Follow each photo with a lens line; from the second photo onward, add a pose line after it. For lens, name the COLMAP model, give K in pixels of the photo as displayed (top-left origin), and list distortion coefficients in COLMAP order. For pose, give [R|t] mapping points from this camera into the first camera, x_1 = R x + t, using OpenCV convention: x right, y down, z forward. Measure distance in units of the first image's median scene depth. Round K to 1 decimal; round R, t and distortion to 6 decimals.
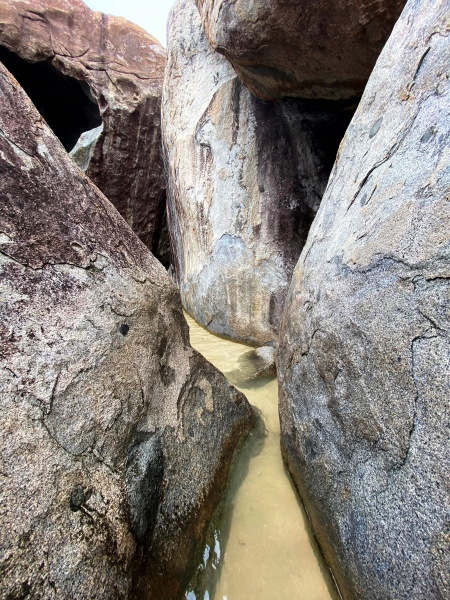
lens RADIAL K [[244.6, 0, 225.3], [0, 244.6, 294.4], [0, 0, 1]] dist [0.013374, -0.017037]
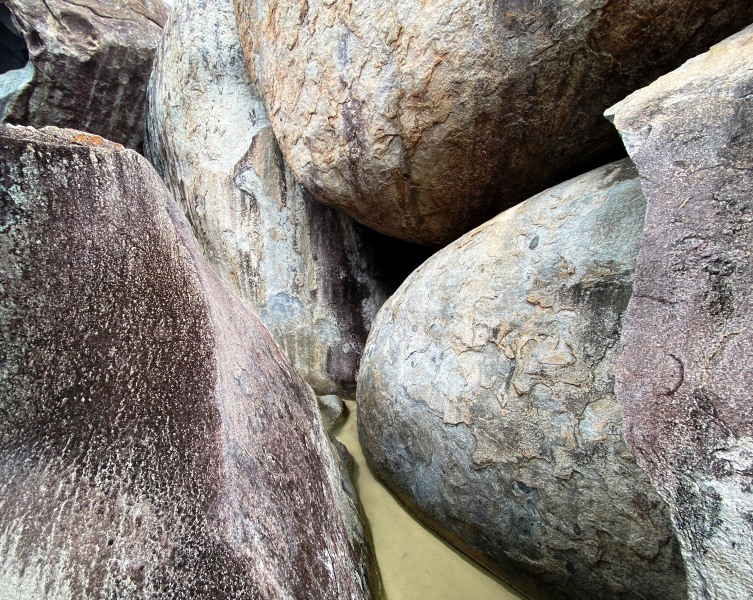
lens RADIAL K [[346.9, 0, 365.7], [0, 346.9, 277.7], [0, 0, 1]] dist [-0.013593, -0.007826]
pose [[0.876431, -0.044348, 0.479481, -0.186535], [0.026125, 0.998663, 0.044614, -0.171794], [-0.480818, -0.026575, 0.876417, -0.240682]]
